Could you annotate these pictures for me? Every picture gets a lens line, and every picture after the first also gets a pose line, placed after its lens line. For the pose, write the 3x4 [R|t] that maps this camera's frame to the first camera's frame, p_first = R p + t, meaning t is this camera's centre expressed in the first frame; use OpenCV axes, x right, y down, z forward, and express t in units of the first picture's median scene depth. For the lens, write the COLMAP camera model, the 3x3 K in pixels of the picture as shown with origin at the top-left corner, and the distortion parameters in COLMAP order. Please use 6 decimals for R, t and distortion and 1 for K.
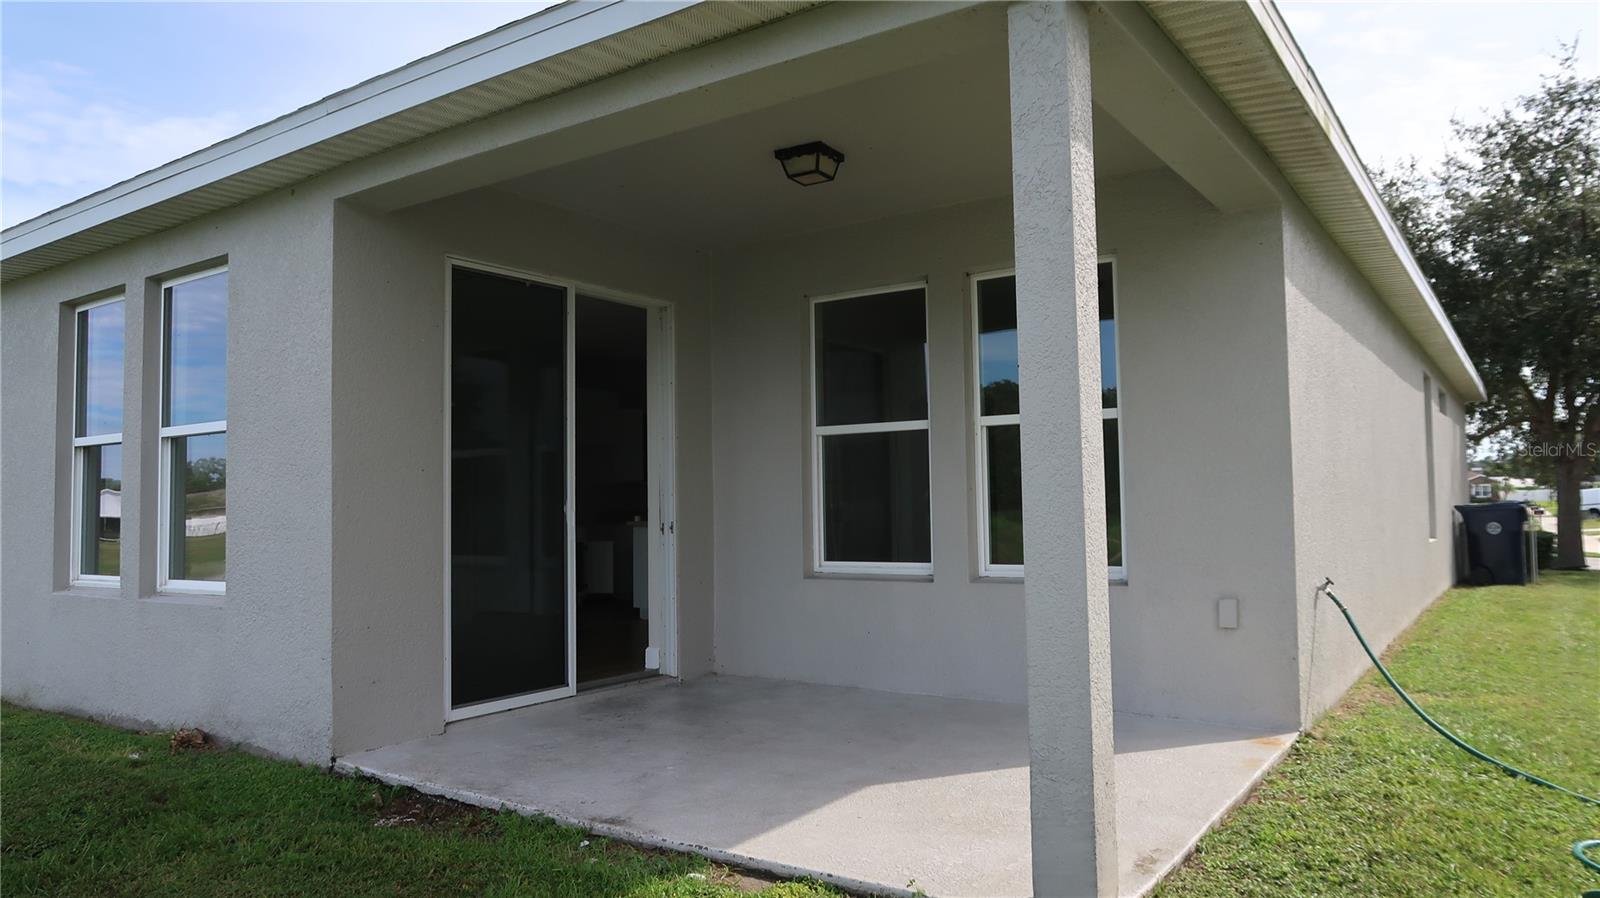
lens RADIAL K [[1099.7, 0, 800.8], [0, 1099.7, 451.9], [0, 0, 1]] dist [-0.016462, 0.002983]
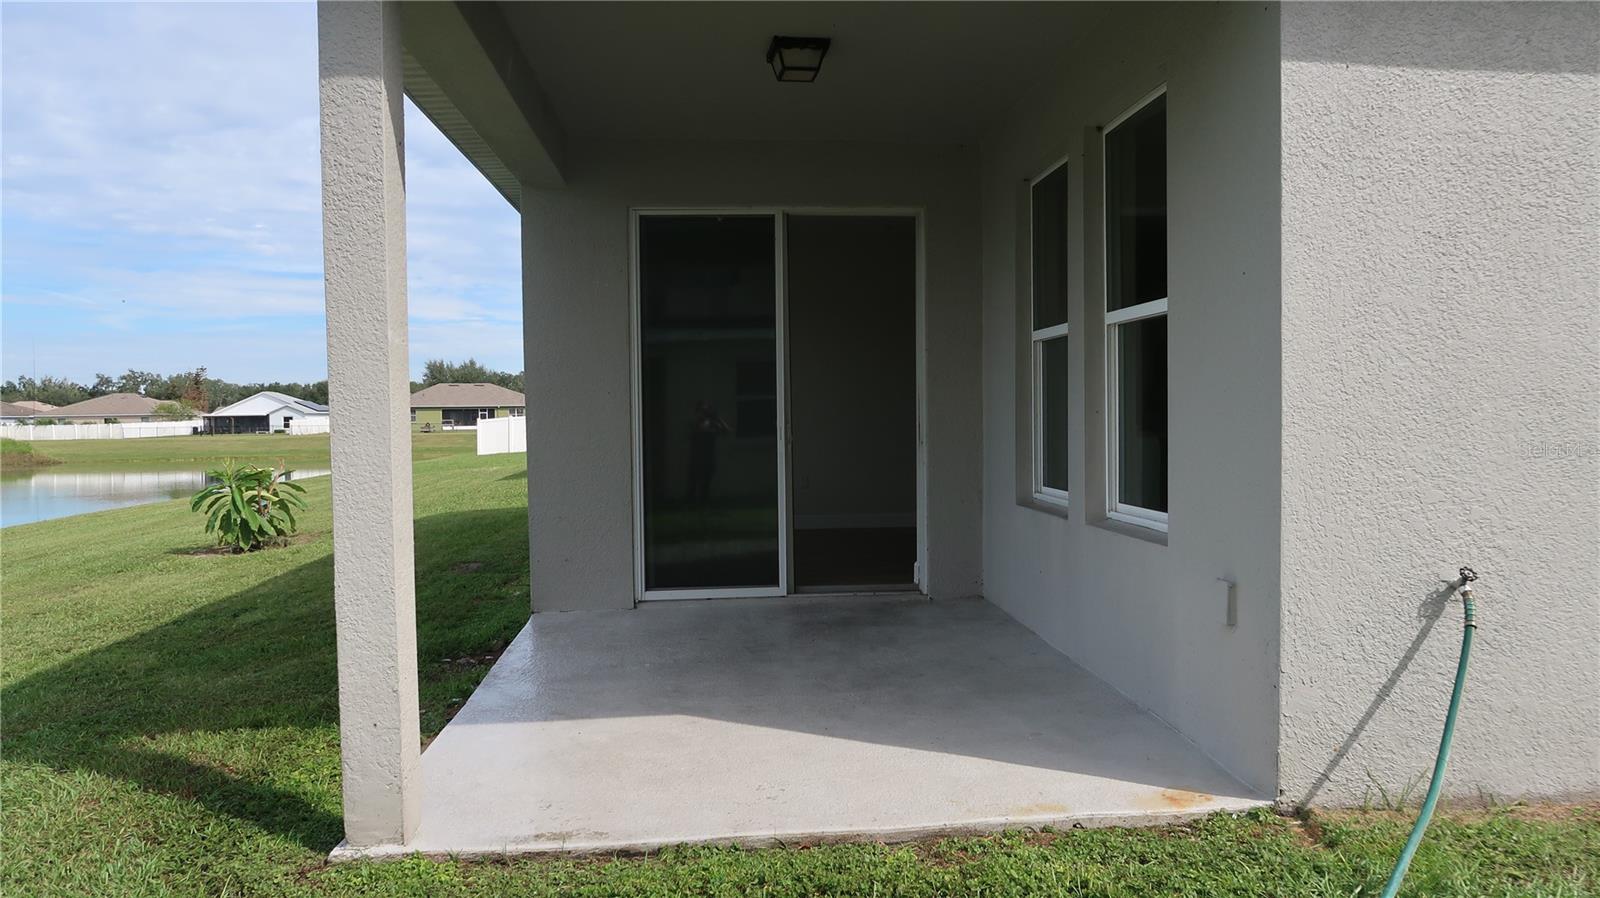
lens RADIAL K [[1099.7, 0, 798.4], [0, 1099.7, 446.9], [0, 0, 1]] dist [-0.016462, 0.002983]
pose [[0.623106, 0.041531, -0.781034, 0.631694], [0.044288, 0.995113, 0.088248, -0.019203], [0.780882, -0.089579, 0.618222, 0.349180]]
